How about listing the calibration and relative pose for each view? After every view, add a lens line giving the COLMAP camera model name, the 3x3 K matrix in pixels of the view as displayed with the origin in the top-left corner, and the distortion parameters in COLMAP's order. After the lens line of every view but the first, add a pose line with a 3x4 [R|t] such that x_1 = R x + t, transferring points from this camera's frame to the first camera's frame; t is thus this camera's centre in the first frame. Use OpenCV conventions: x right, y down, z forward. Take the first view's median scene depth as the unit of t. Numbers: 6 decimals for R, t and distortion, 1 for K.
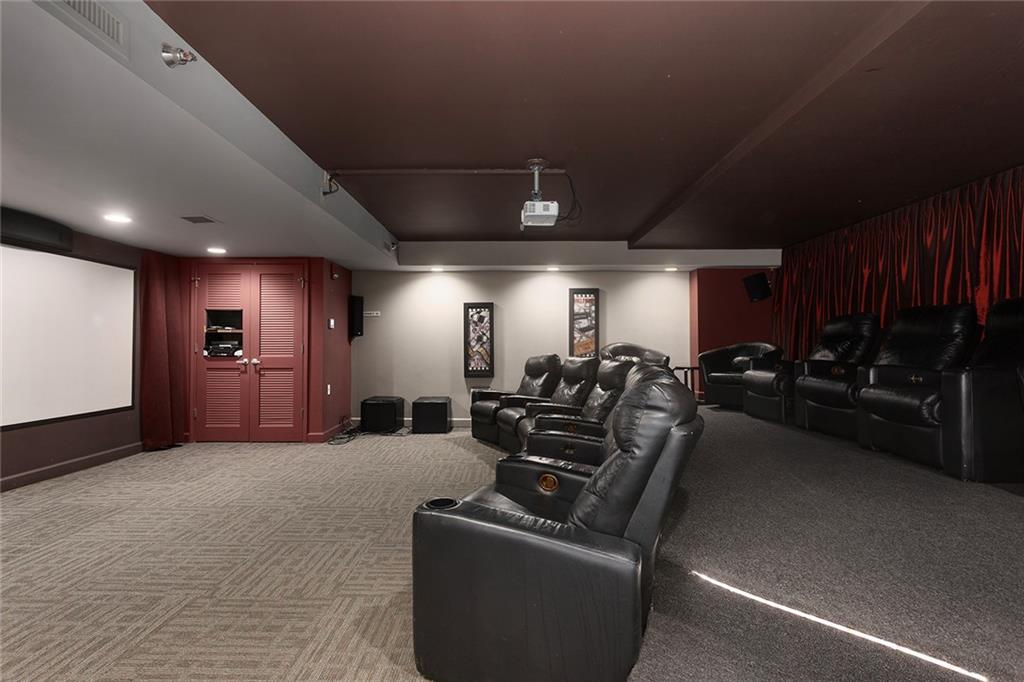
lens RADIAL K [[486.3, 0, 510.8], [0, 486.3, 346.0], [0, 0, 1]] dist [-0.000001, 0.000000]
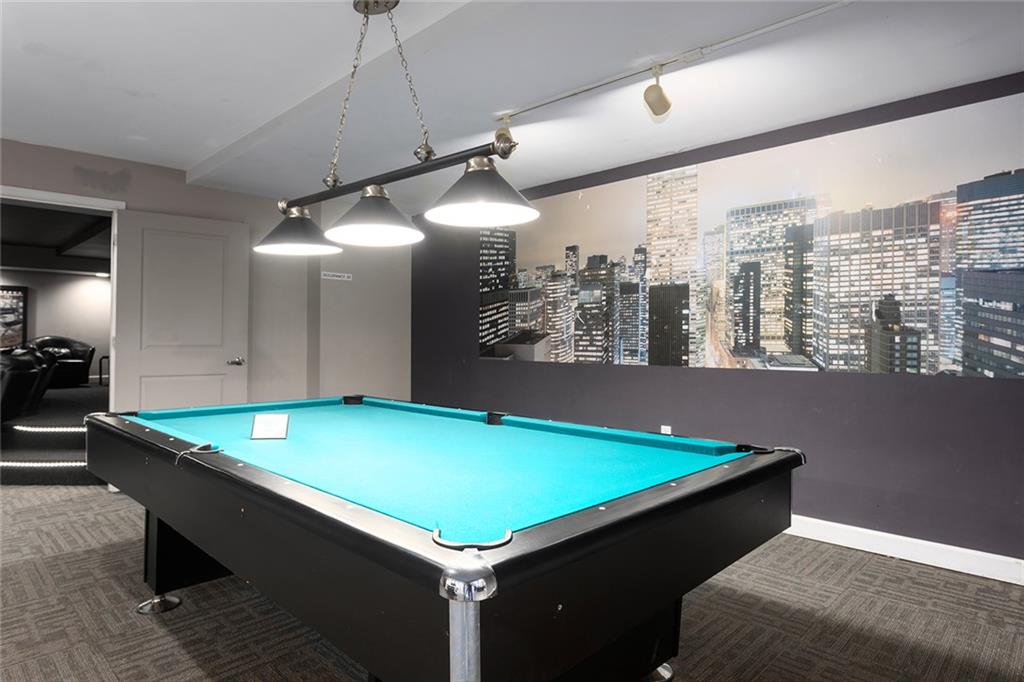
lens RADIAL K [[599.7, 0, 511.7], [0, 599.7, 337.1], [0, 0, 1]] dist [-0.004520, -0.000547]
pose [[0.707363, 0.004964, 0.706833, -0.000279], [-0.004693, 0.999986, -0.002326, -0.006127], [-0.706835, -0.001672, 0.707376, -0.739740]]
